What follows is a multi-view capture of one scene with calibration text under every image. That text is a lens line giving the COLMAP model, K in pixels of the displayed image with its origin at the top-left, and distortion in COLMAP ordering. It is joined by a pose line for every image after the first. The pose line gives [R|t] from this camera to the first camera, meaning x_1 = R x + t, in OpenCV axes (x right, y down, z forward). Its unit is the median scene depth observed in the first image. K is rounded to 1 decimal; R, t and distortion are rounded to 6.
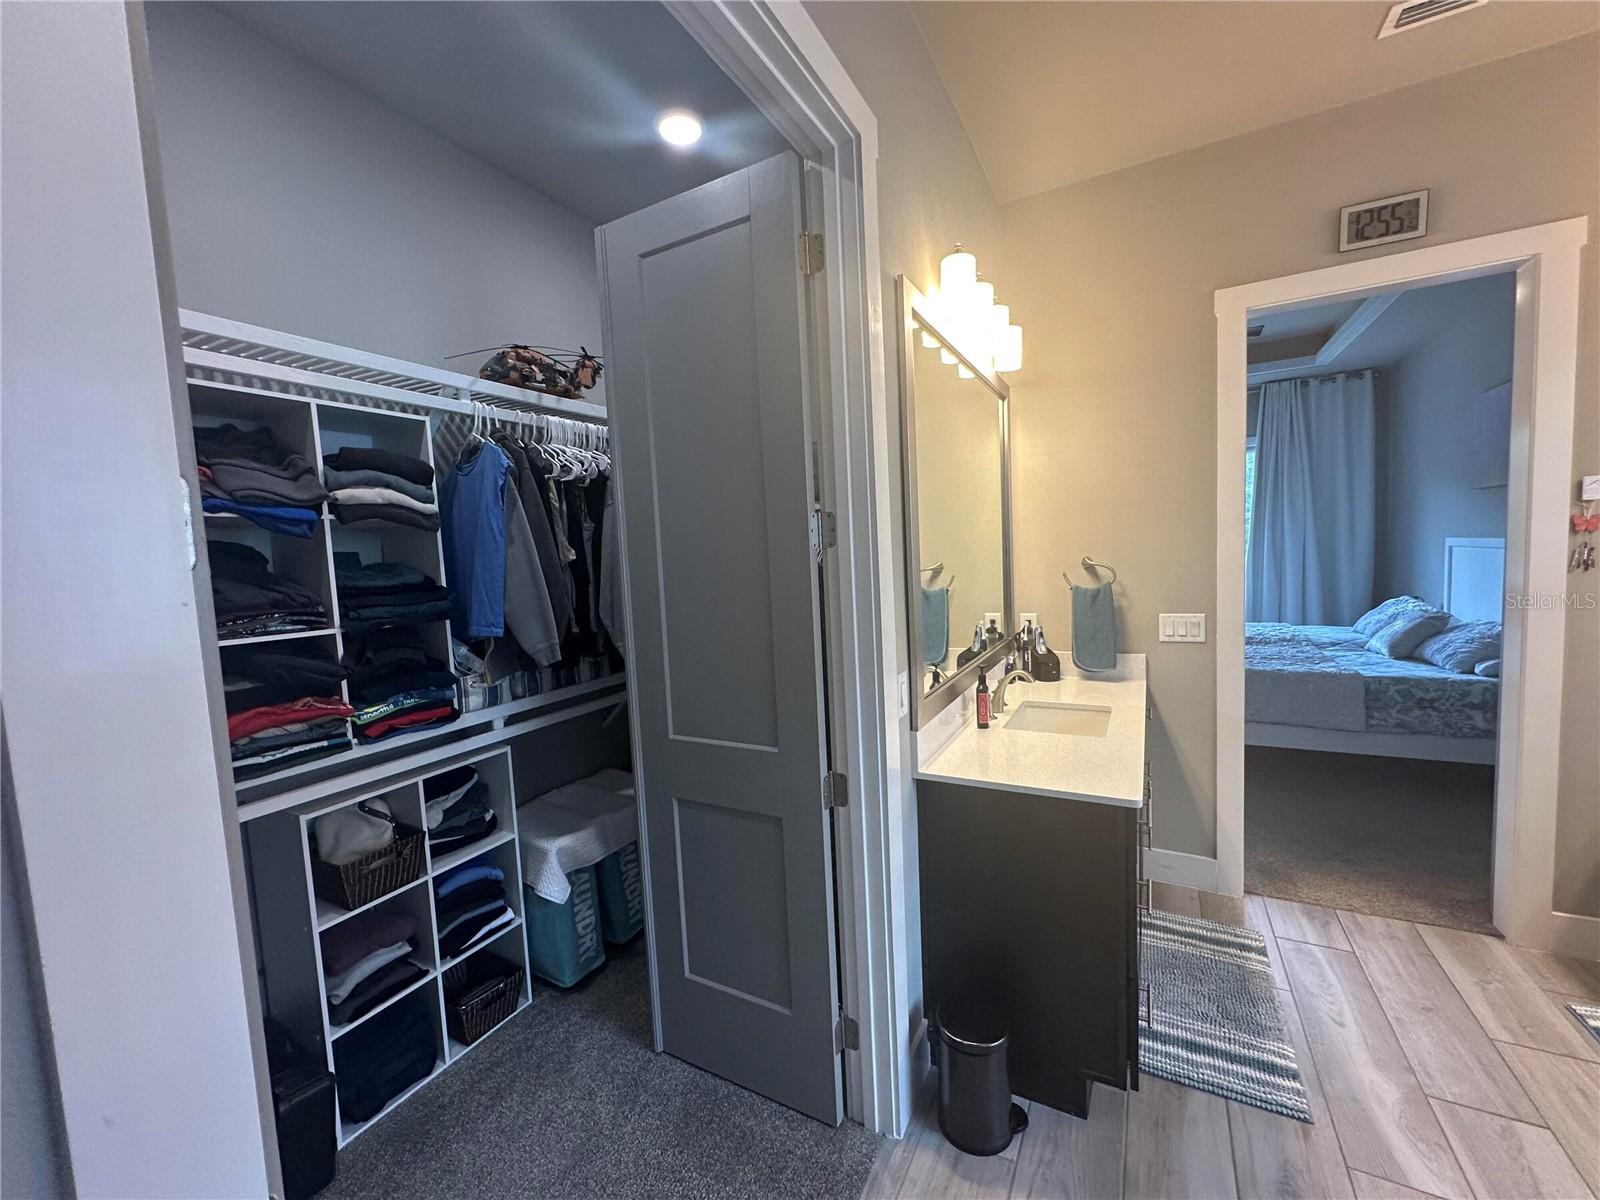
lens RADIAL K [[634.5, 0, 801.1], [0, 634.5, 601.9], [0, 0, 1]] dist [-0.001548, 0.000577]
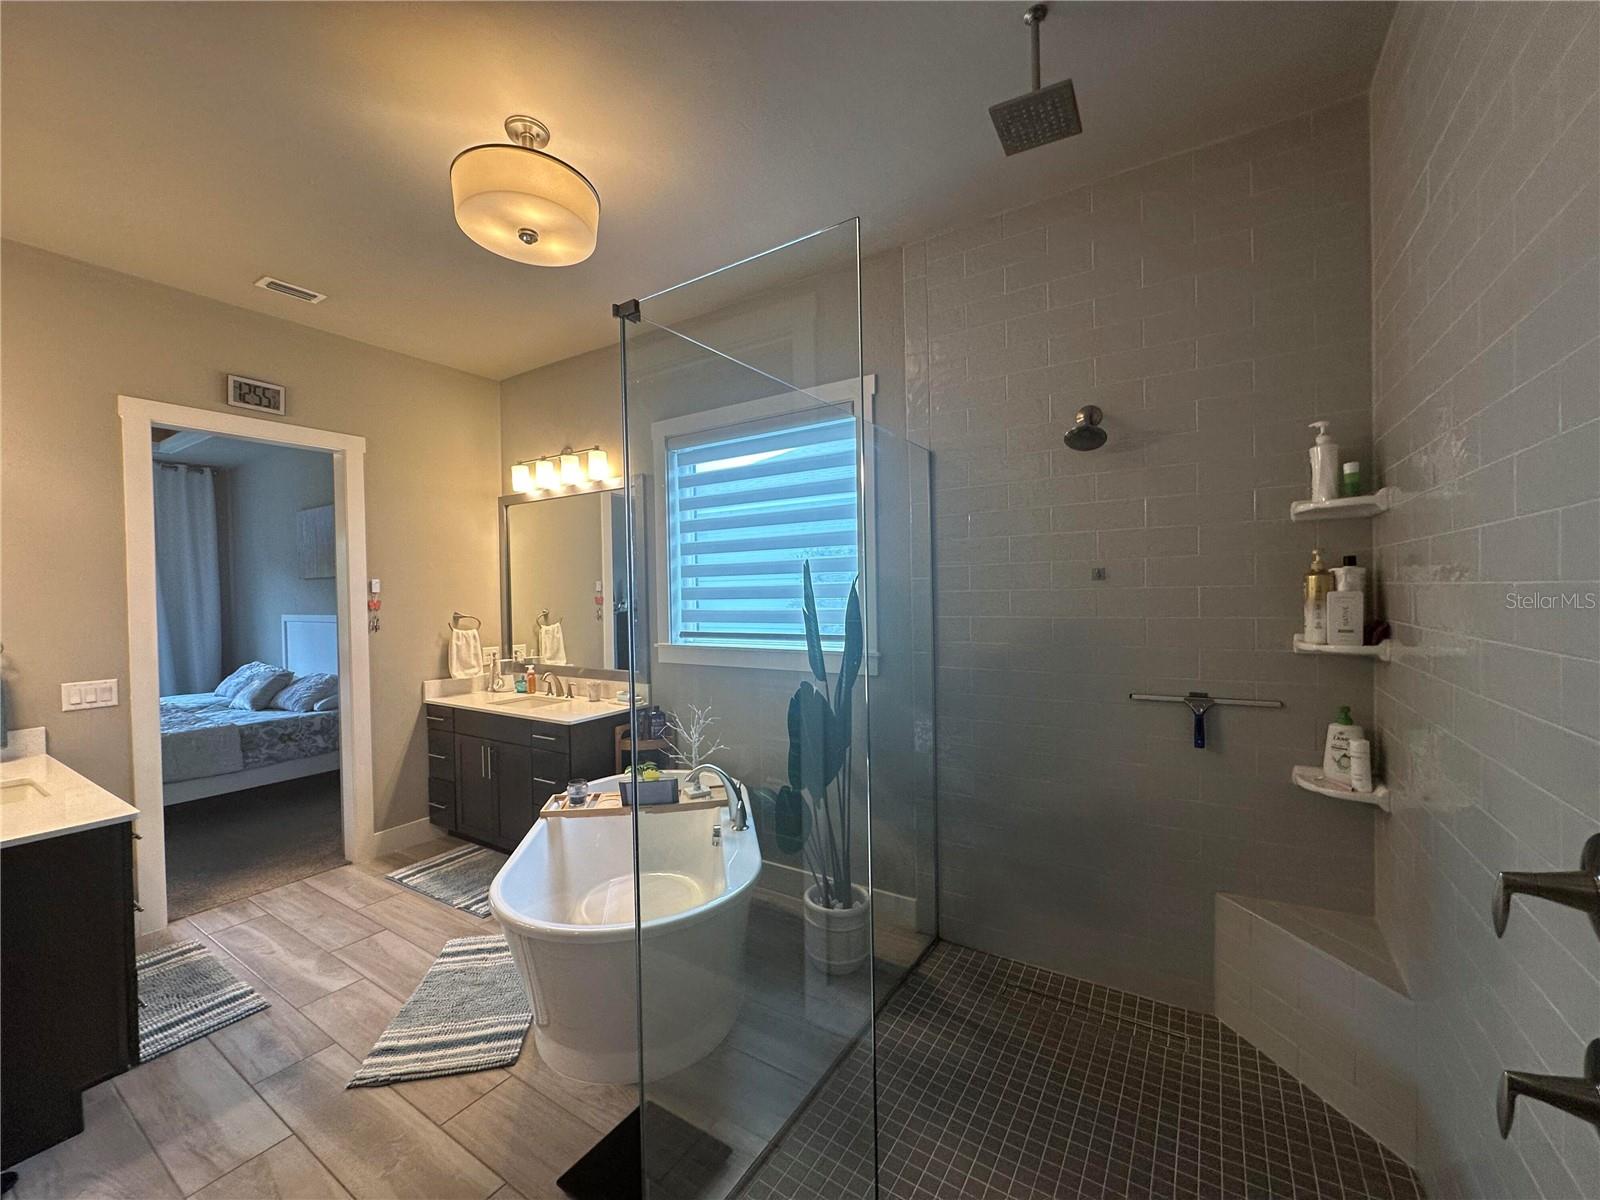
lens RADIAL K [[634.5, 0, 801.1], [0, 634.5, 601.9], [0, 0, 1]] dist [-0.001548, 0.000577]
pose [[0.065767, 0.032853, 0.997294, -0.373541], [0.091118, 0.995084, -0.038789, 0.036153], [-0.993666, 0.093423, 0.062450, -0.246797]]
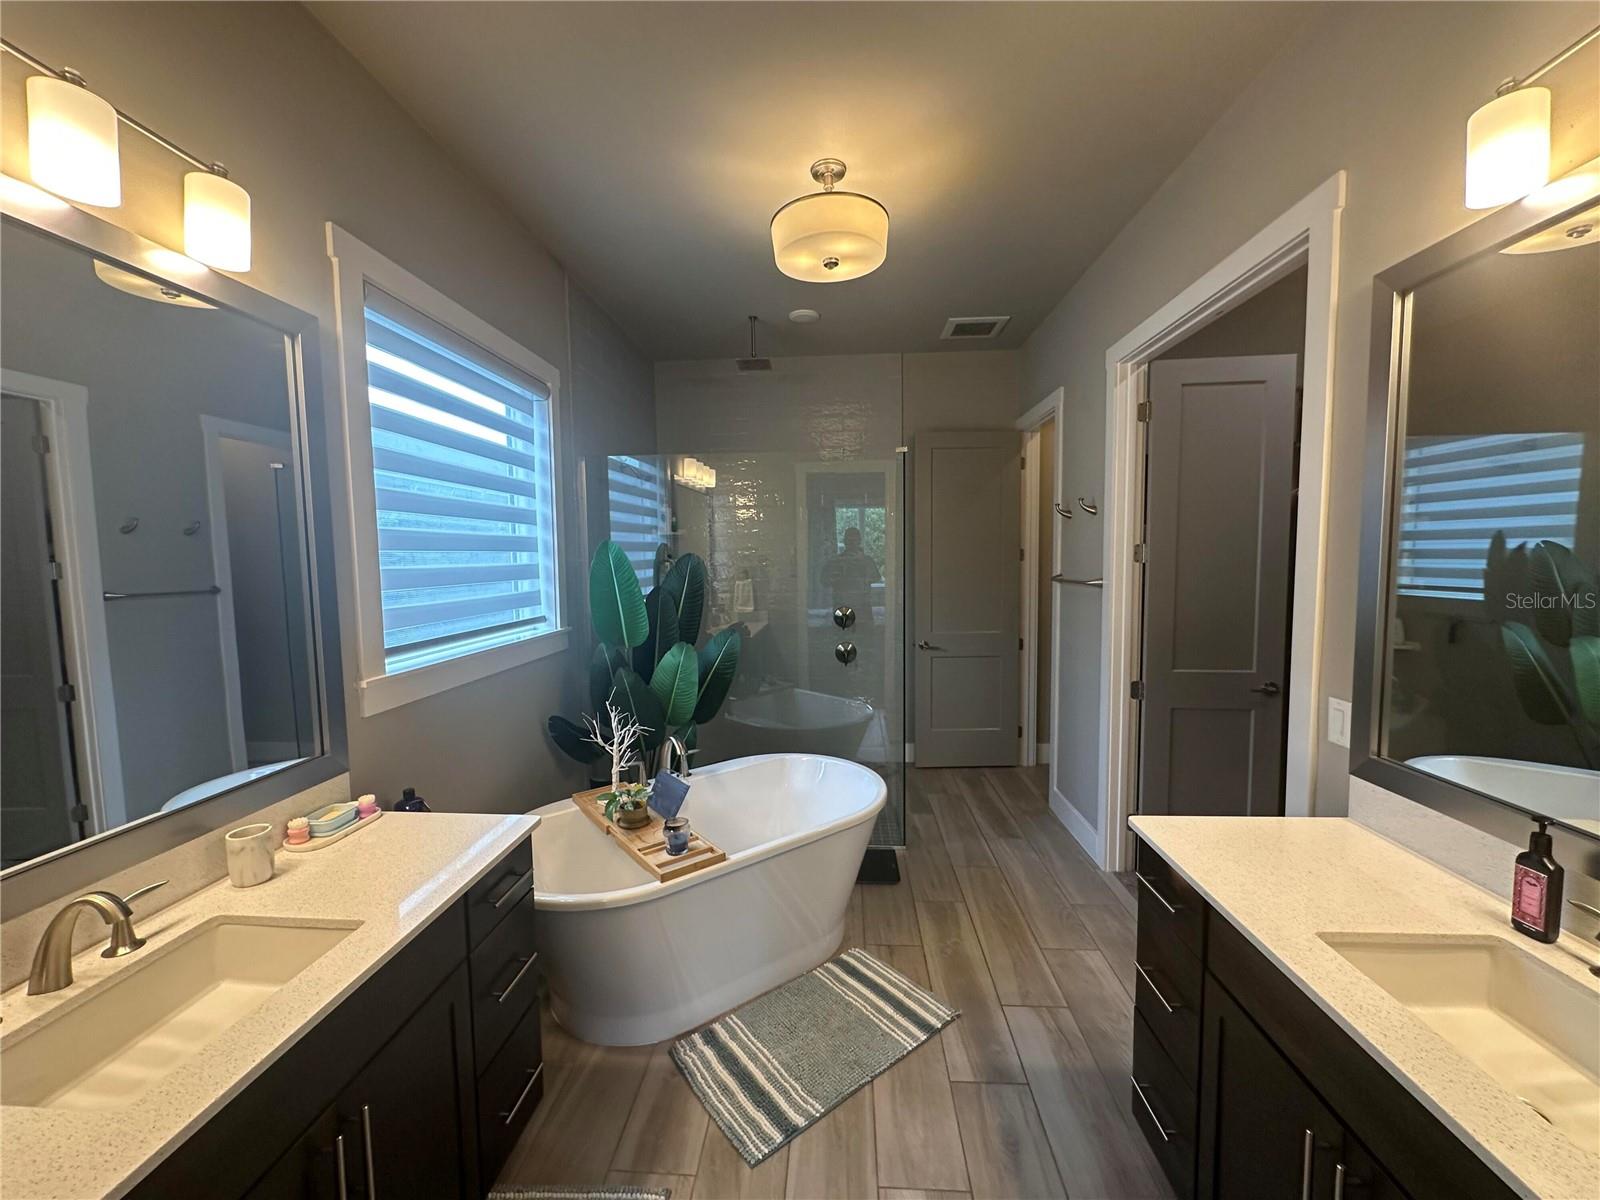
lens RADIAL K [[634.5, 0, 801.1], [0, 634.5, 601.9], [0, 0, 1]] dist [-0.001548, 0.000577]
pose [[-0.903431, 0.086667, -0.419882, 0.838257], [0.017483, 0.985988, 0.165900, -0.133761], [0.428377, 0.142538, -0.892287, 0.952397]]
